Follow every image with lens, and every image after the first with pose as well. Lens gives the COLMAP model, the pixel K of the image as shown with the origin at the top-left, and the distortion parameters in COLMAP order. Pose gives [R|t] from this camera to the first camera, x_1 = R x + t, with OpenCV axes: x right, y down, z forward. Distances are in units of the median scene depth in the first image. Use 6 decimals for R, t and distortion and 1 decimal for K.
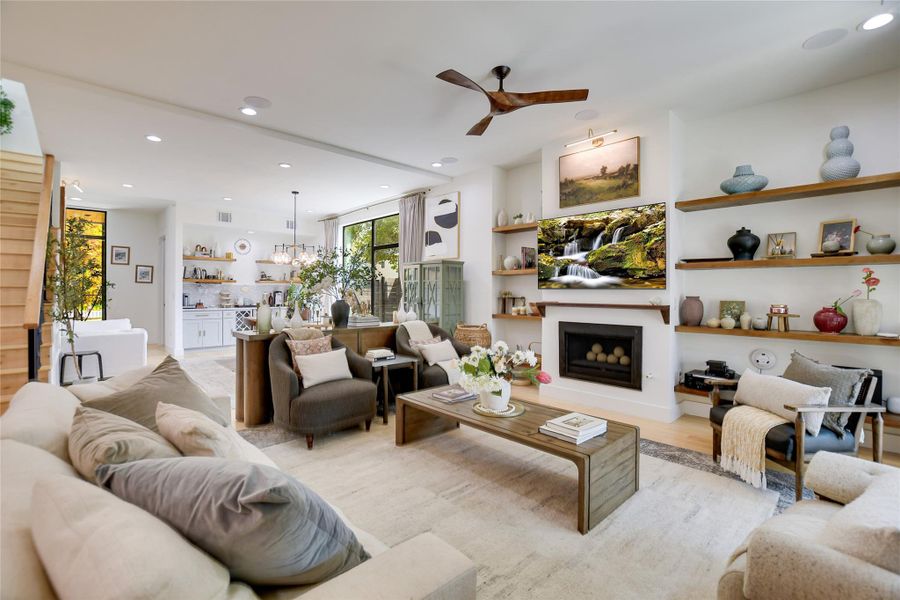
lens RADIAL K [[403.8, 0, 443.7], [0, 403.8, 291.2], [0, 0, 1]] dist [-0.019862, 0.003910]
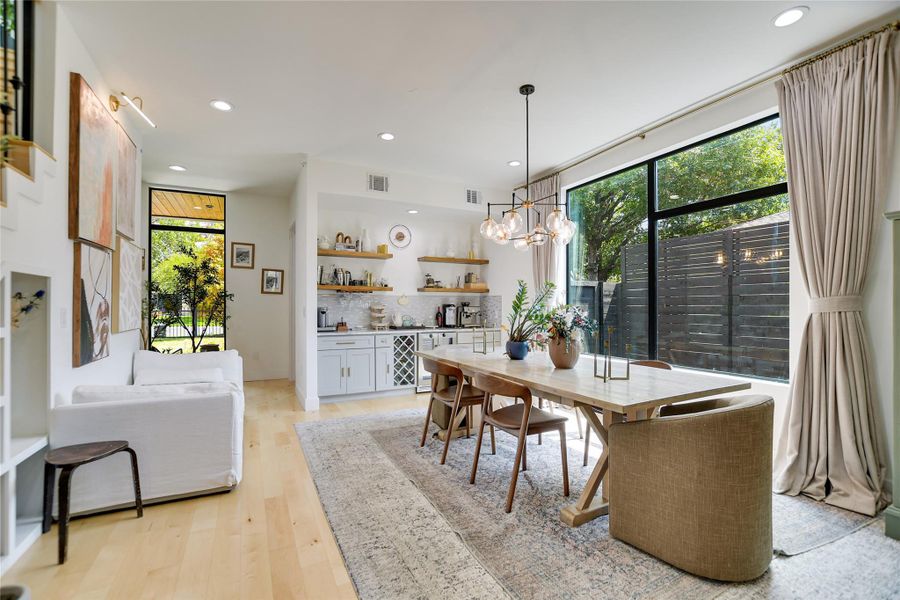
lens RADIAL K [[403.8, 0, 453.5], [0, 403.8, 305.1], [0, 0, 1]] dist [-0.019862, 0.003910]
pose [[0.963555, -0.004824, -0.267465, -0.252304], [0.003749, 0.999983, -0.004529, 0.004357], [0.267482, 0.003361, 0.963557, 0.407790]]
